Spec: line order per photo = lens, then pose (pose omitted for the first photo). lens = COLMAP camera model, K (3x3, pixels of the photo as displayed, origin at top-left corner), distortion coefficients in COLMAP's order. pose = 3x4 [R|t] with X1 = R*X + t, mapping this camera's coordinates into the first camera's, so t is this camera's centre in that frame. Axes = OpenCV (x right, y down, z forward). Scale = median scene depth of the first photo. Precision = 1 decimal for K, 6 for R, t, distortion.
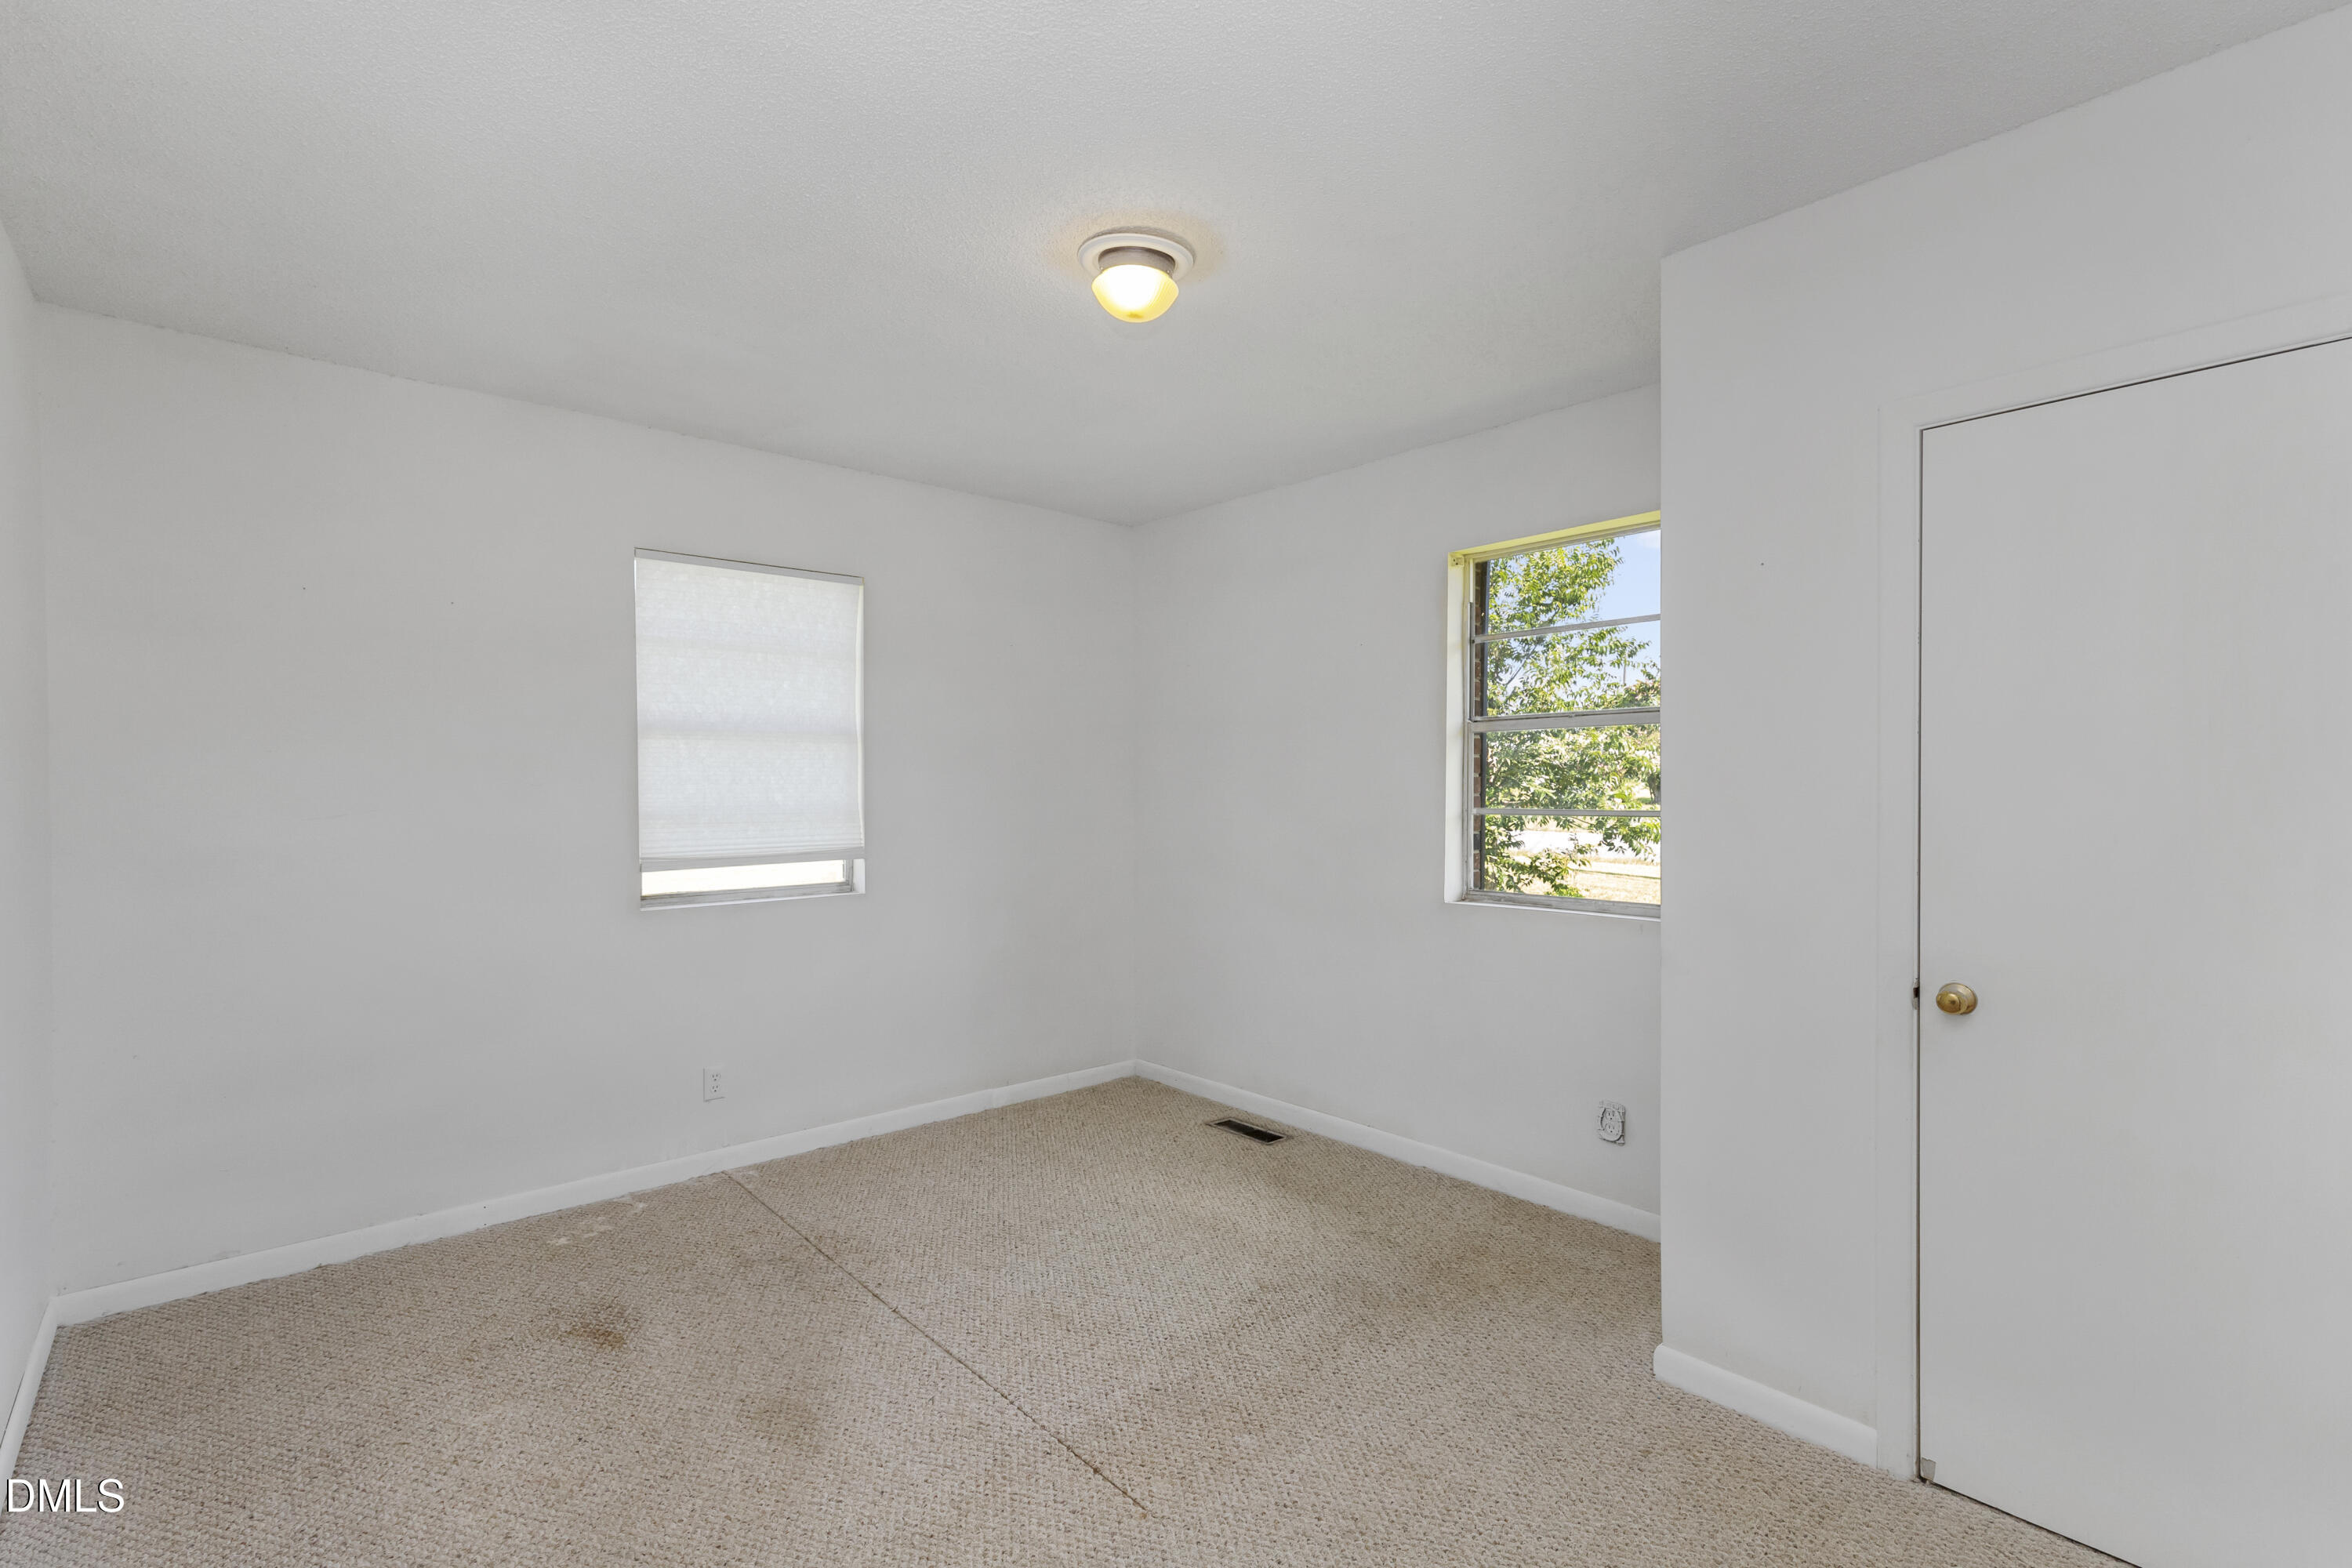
lens RADIAL K [[1064.5, 0, 1181.5], [0, 1064.5, 816.0], [0, 0, 1]] dist [0.015518, -0.003887]
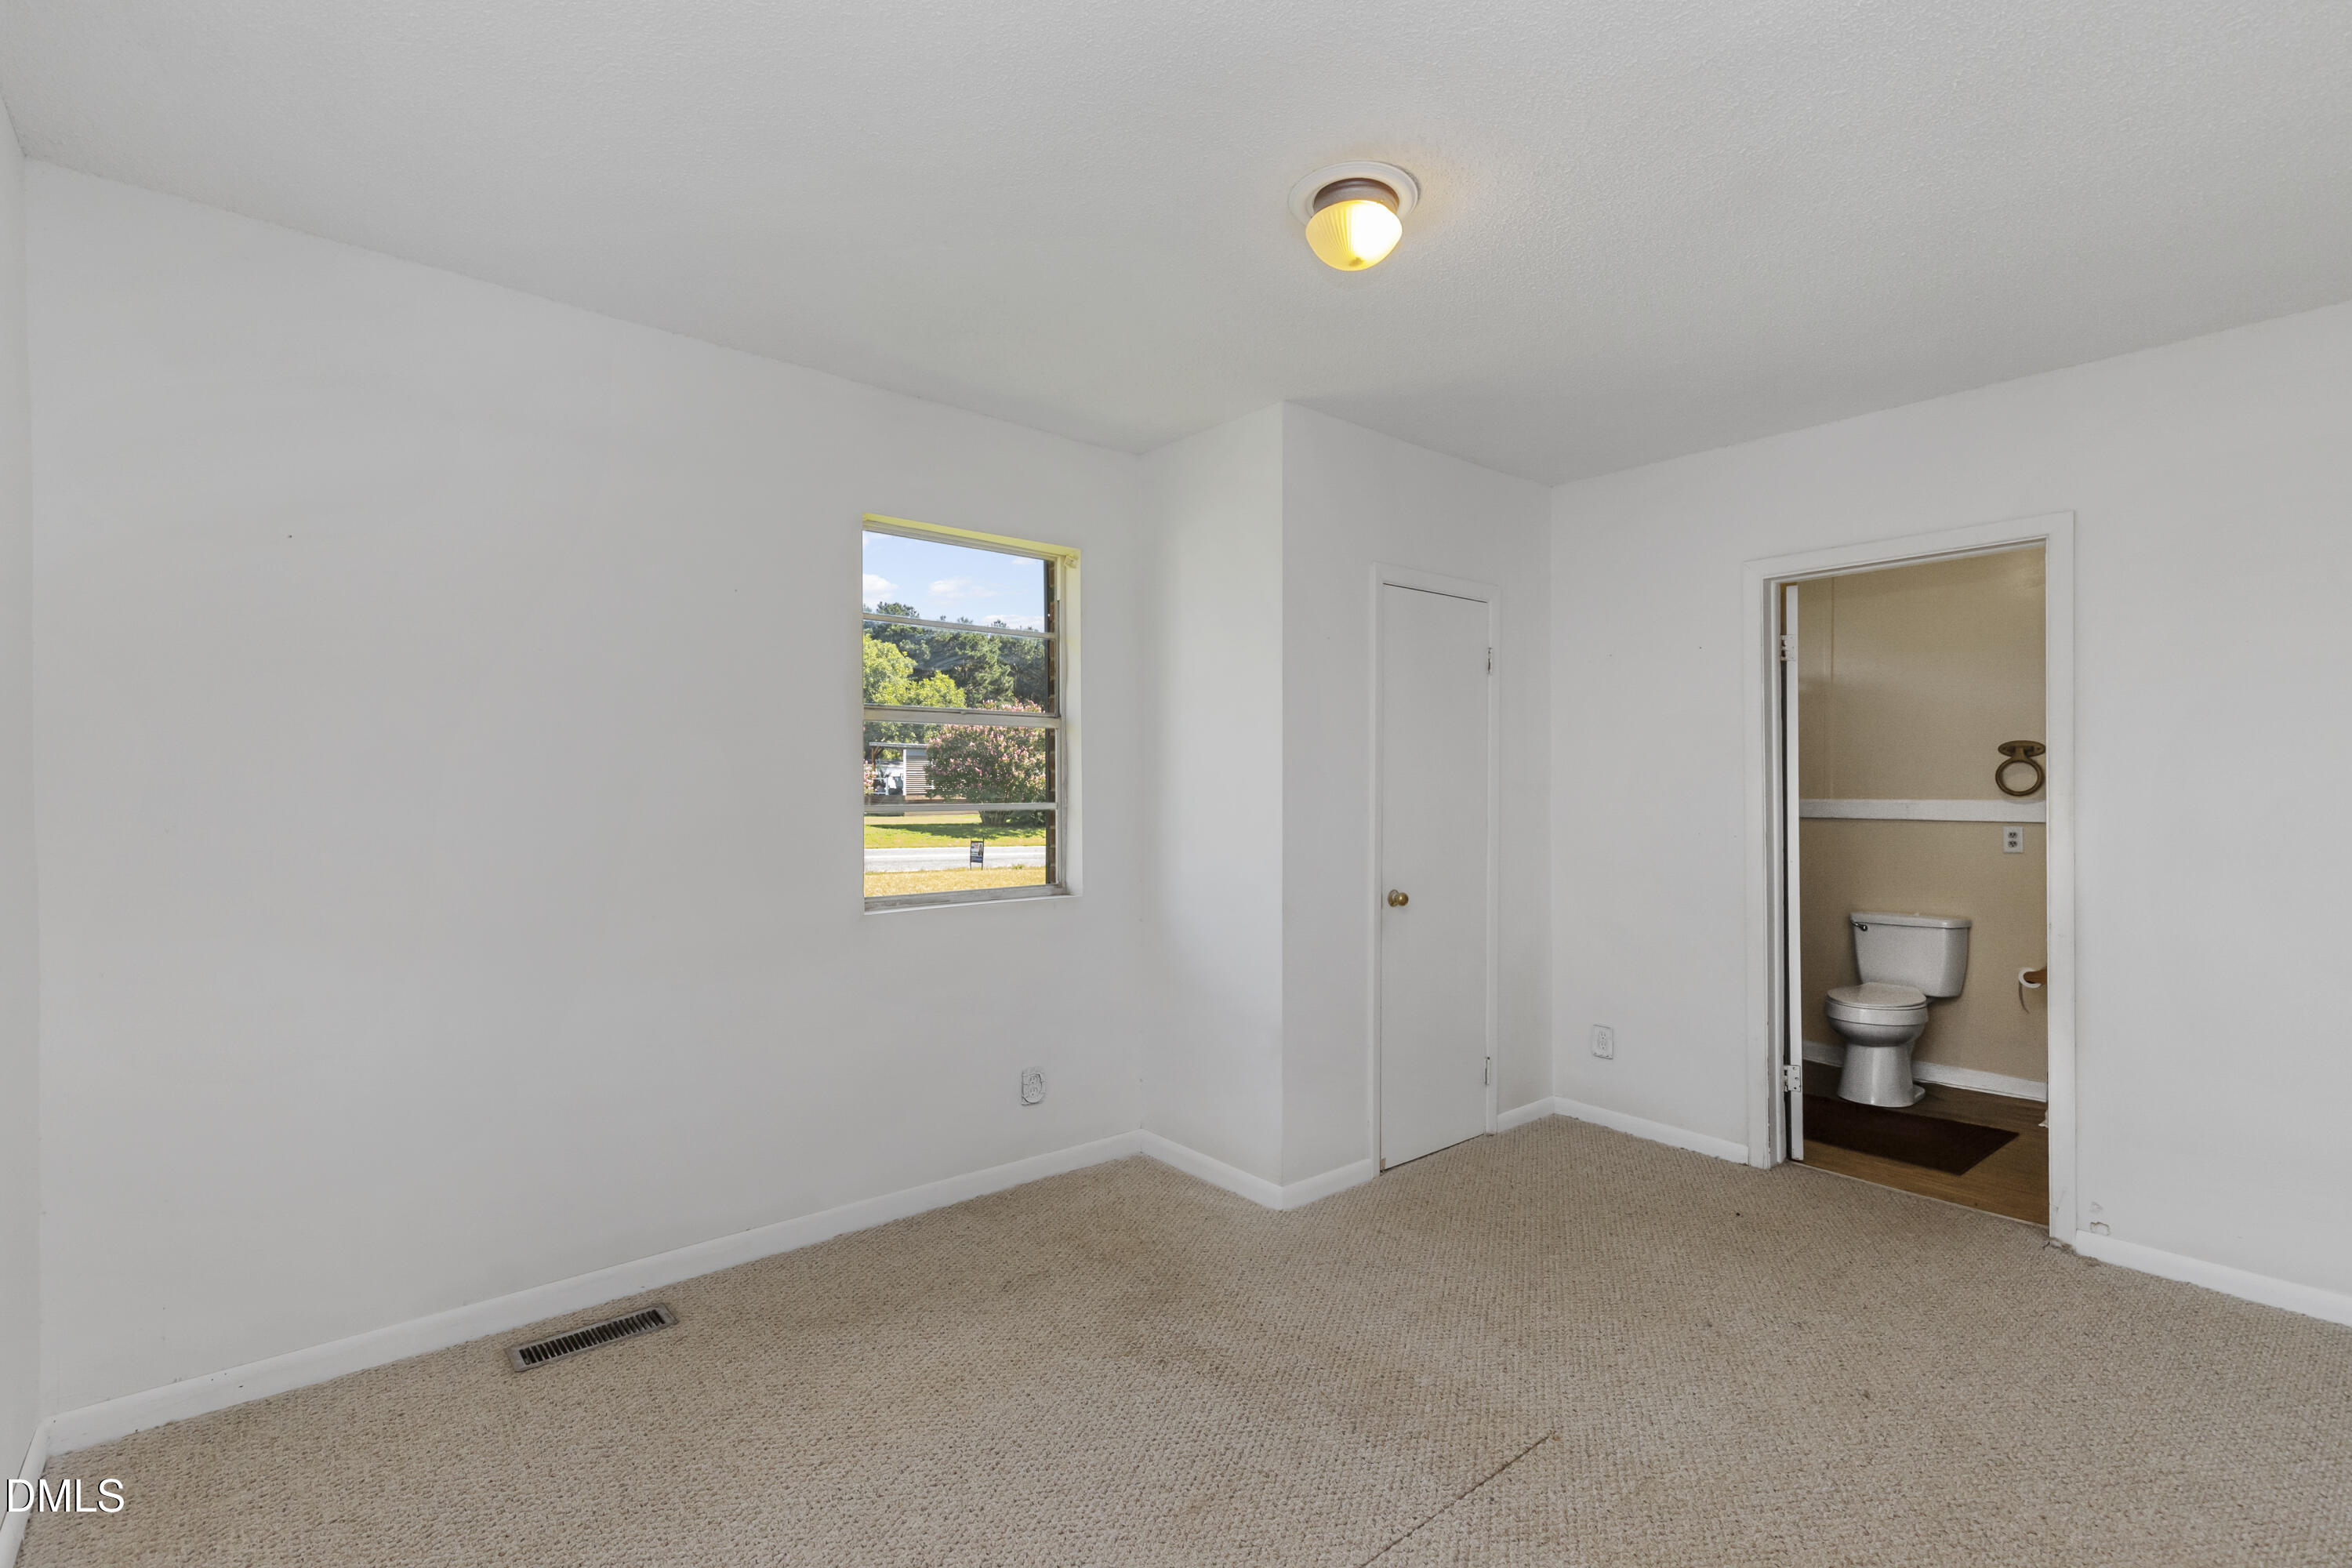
lens RADIAL K [[1064.5, 0, 1180.1], [0, 1064.5, 785.8], [0, 0, 1]] dist [0.015518, -0.003887]
pose [[0.032431, 0.003480, 0.999468, -0.720096], [0.026999, 0.999626, -0.004356, -0.014838], [-0.999109, 0.027125, 0.032325, 0.832224]]
